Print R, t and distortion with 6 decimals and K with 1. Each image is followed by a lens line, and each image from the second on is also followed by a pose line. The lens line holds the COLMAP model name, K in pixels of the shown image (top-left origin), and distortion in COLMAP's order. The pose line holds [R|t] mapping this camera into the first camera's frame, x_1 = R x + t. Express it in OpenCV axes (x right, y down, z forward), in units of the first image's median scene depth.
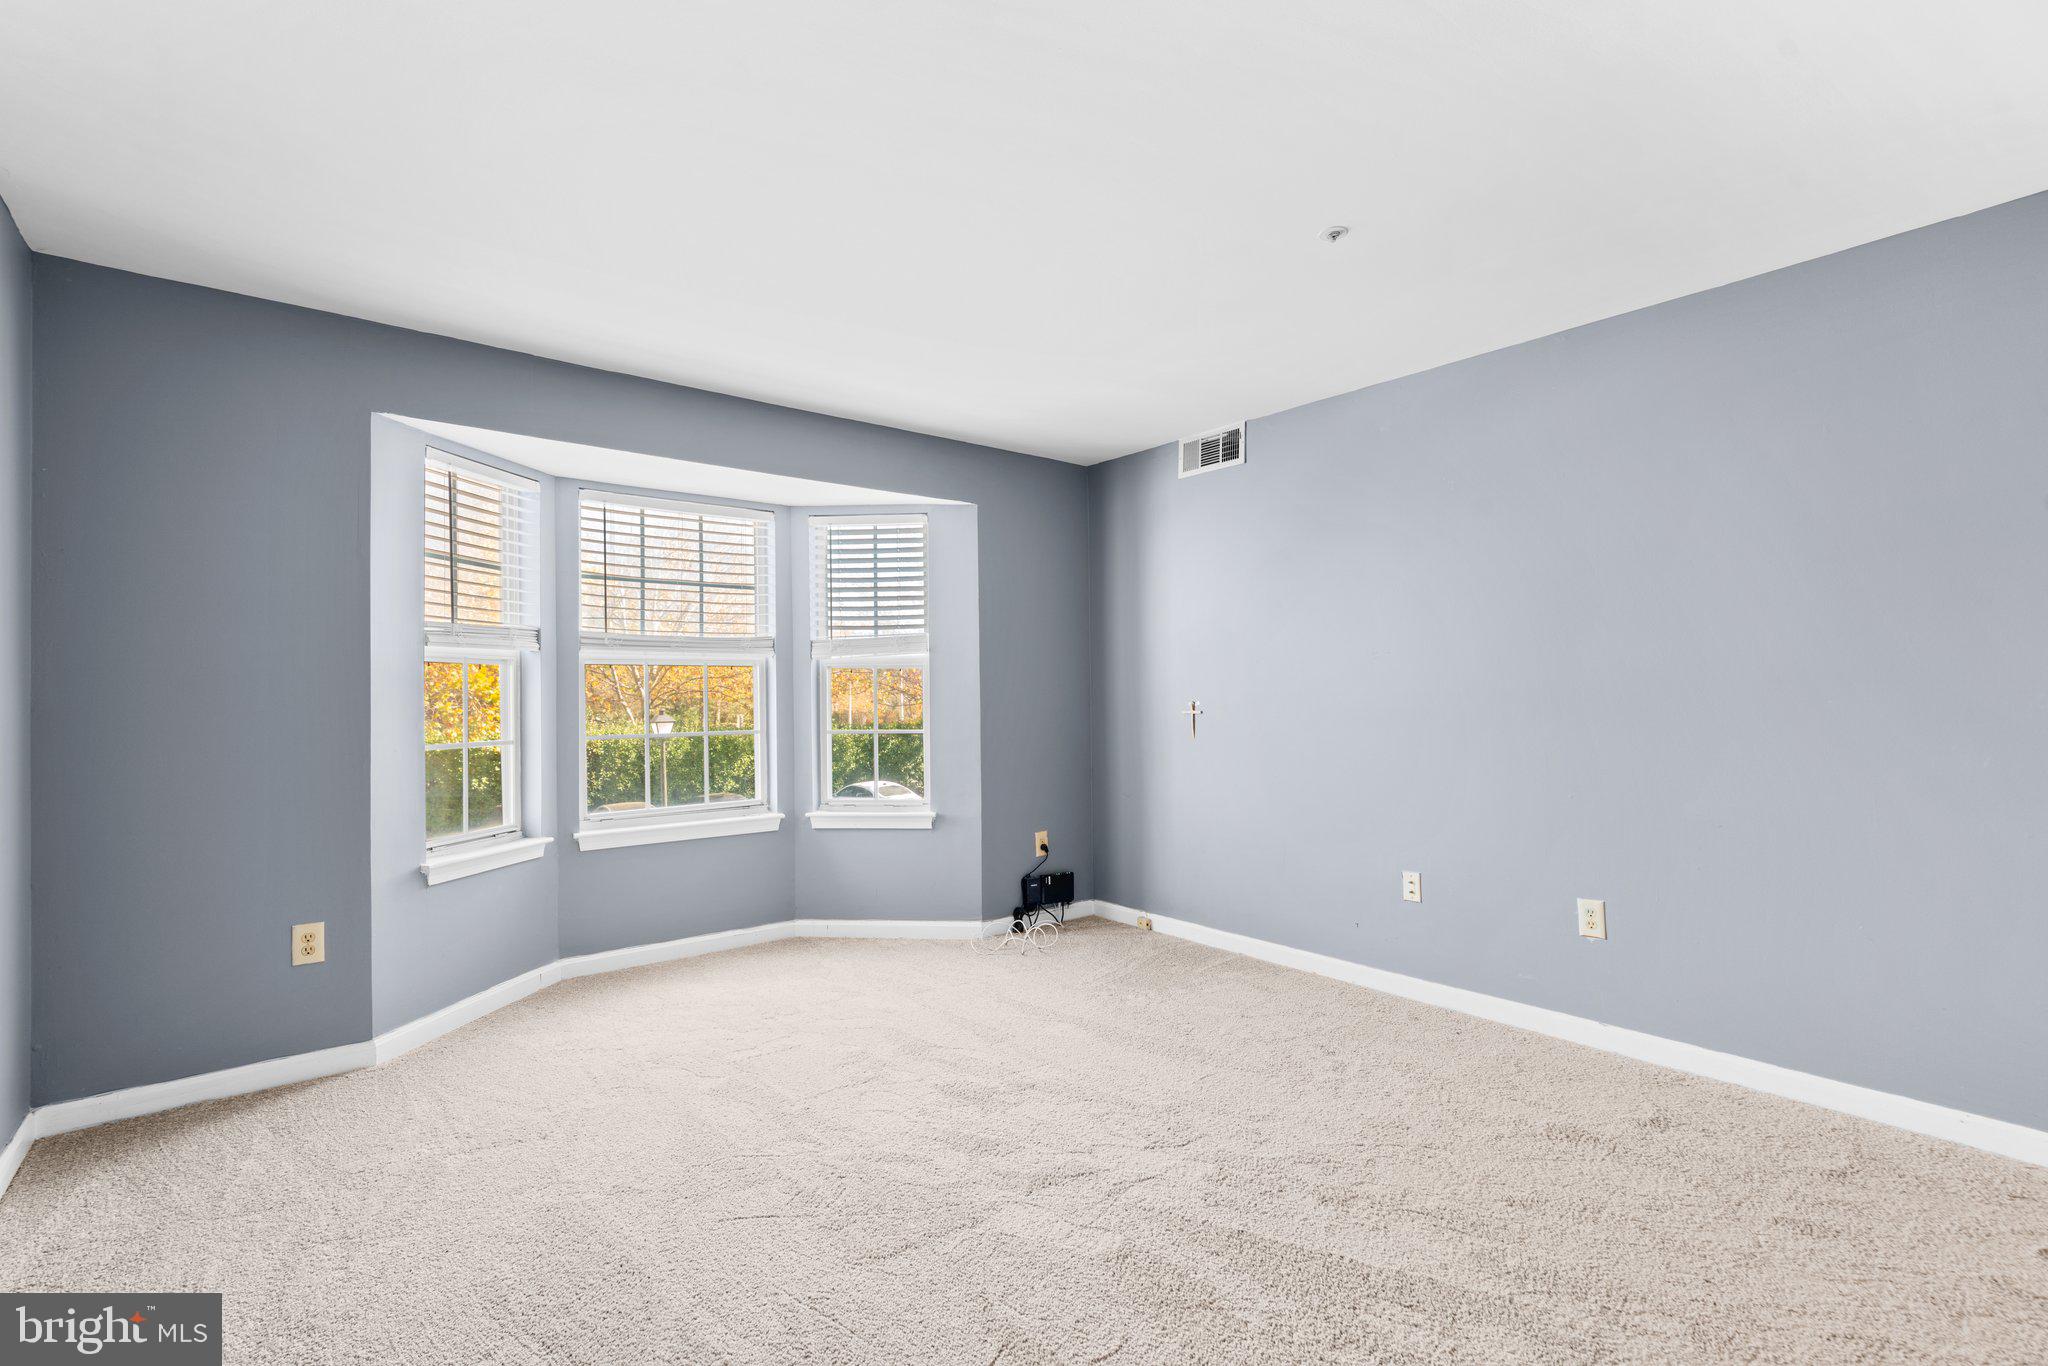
lens RADIAL K [[923.1, 0, 1024.3], [0, 923.1, 683.7], [0, 0, 1]] dist [-0.014823, 0.007207]
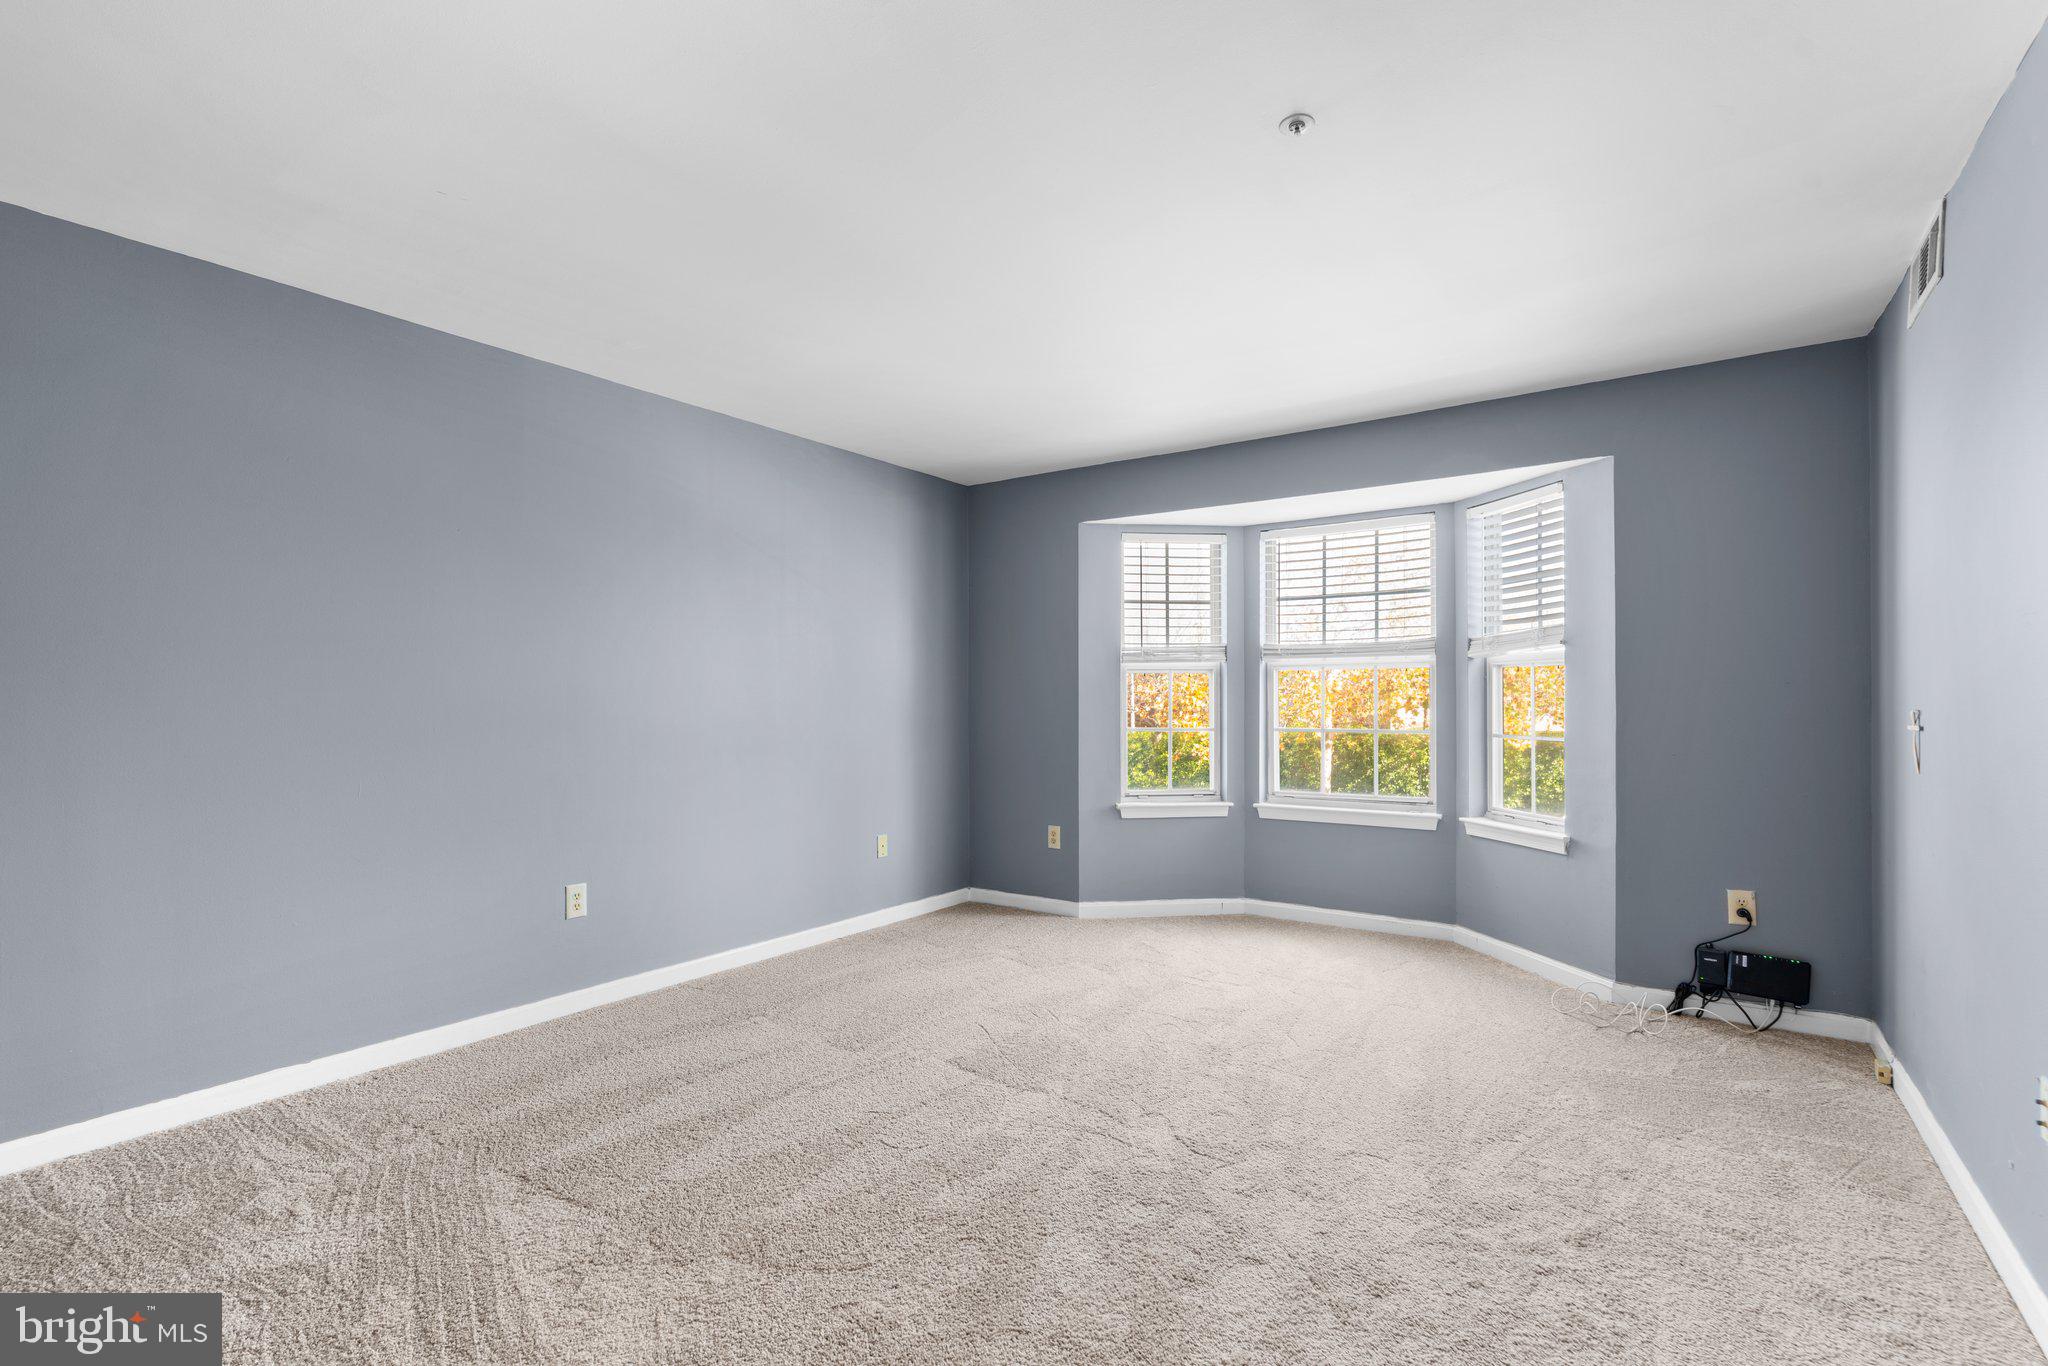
lens RADIAL K [[923.1, 0, 1025.3], [0, 923.1, 692.2], [0, 0, 1]] dist [-0.014823, 0.007207]
pose [[0.268780, -0.003333, -0.963196, 0.584049], [0.010332, 0.999946, -0.000577, 0.004748], [0.963146, -0.009797, 0.268800, 0.307497]]
